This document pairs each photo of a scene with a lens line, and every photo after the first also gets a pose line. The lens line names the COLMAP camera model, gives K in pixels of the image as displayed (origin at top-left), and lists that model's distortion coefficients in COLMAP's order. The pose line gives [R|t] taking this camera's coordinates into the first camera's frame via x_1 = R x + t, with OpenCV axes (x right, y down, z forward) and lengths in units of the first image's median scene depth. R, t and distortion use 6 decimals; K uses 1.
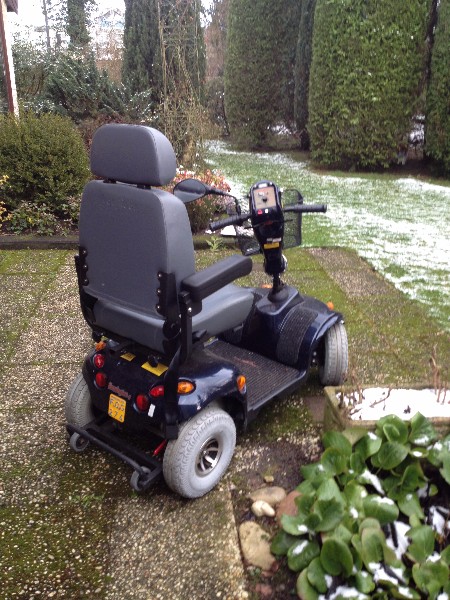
lens RADIAL K [[552.8, 0, 256.5], [0, 552.8, 299.3], [0, 0, 1]] dist [0.082552, -0.240431]
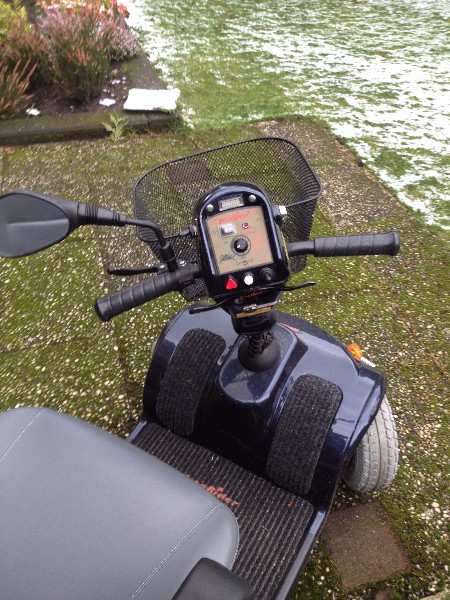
lens RADIAL K [[552.8, 0, 256.5], [0, 552.8, 299.3], [0, 0, 1]] dist [0.082552, -0.240431]
pose [[0.988228, -0.101355, 0.114594, -0.008676], [0.057282, 0.939706, 0.337152, -0.123344], [-0.141857, -0.326619, 0.934450, 0.302331]]
